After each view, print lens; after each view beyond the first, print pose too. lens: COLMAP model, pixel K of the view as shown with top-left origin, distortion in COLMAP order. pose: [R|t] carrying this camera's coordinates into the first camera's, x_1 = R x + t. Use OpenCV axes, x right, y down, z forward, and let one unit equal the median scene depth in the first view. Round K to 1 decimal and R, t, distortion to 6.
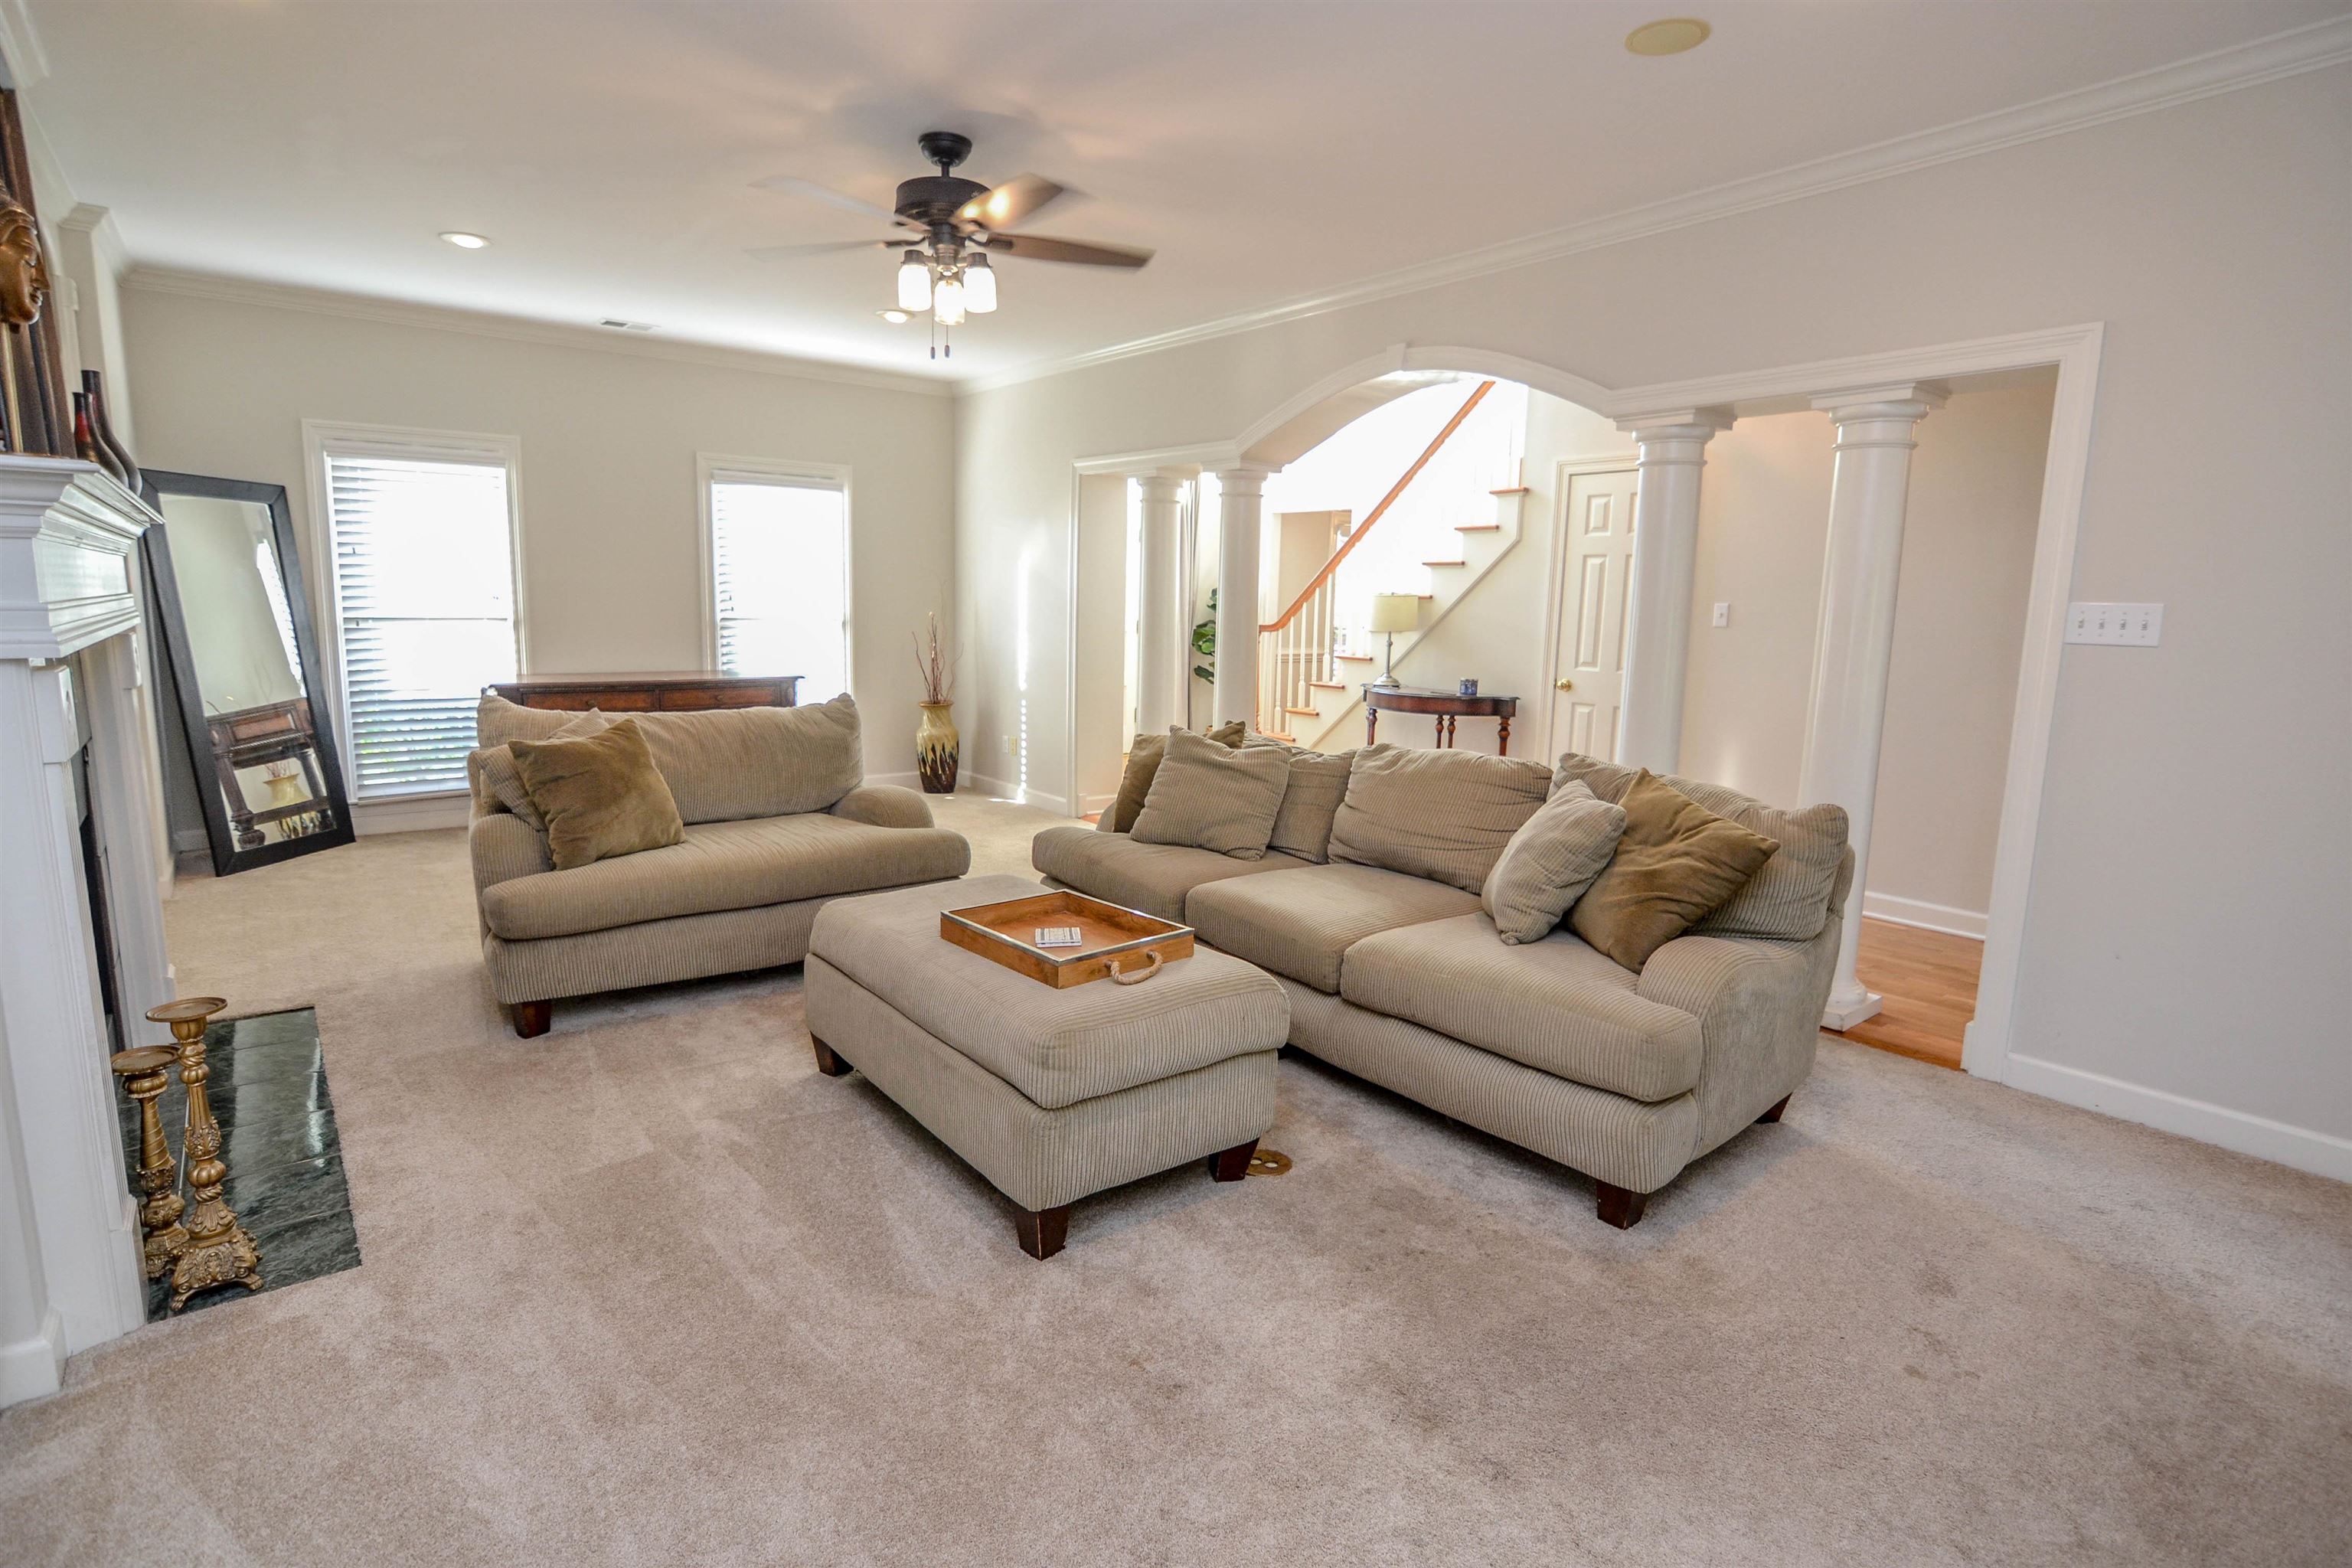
lens RADIAL K [[1148.5, 0, 1163.5], [0, 1148.5, 776.3], [0, 0, 1]] dist [-0.023562, 0.000961]
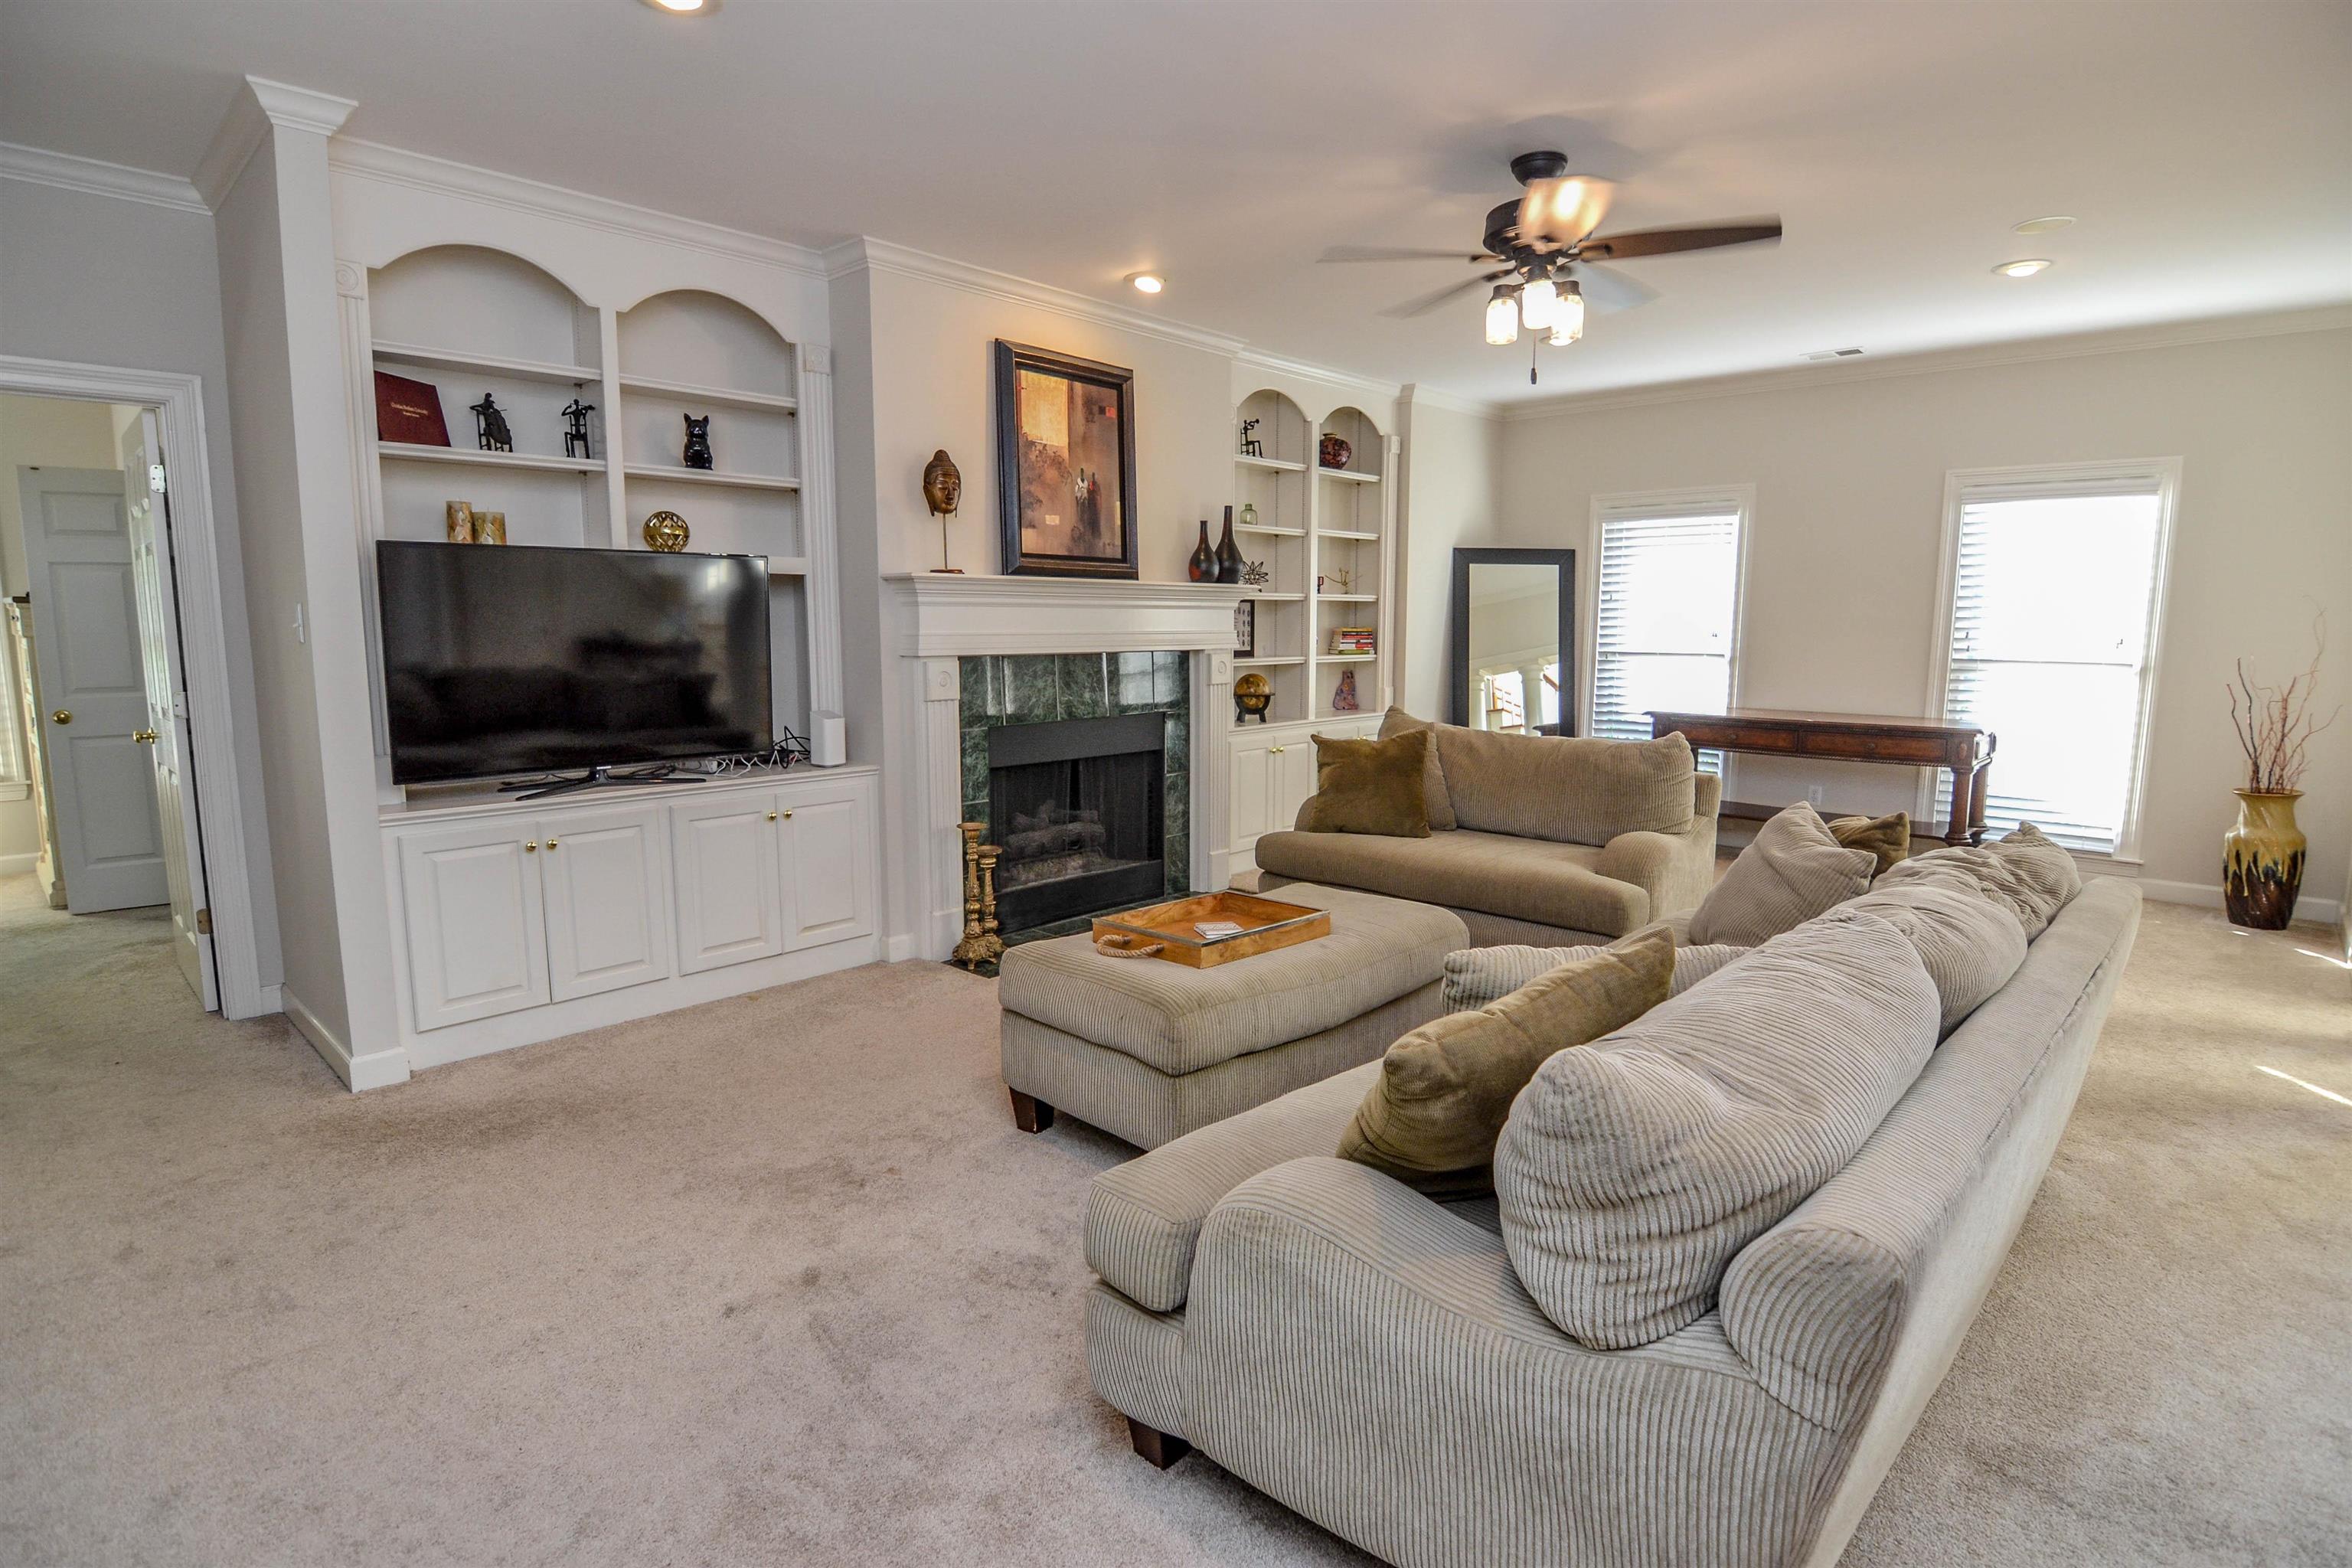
lens RADIAL K [[1185.8, 0, 1176.0], [0, 1185.8, 784.0], [0, 0, 1]] dist [-0.050624, -0.000458]
pose [[0.136615, 0.109912, -0.984508, 0.446932], [-0.148151, 0.984916, 0.089399, -0.040747], [0.979483, 0.133643, 0.150837, 0.342177]]
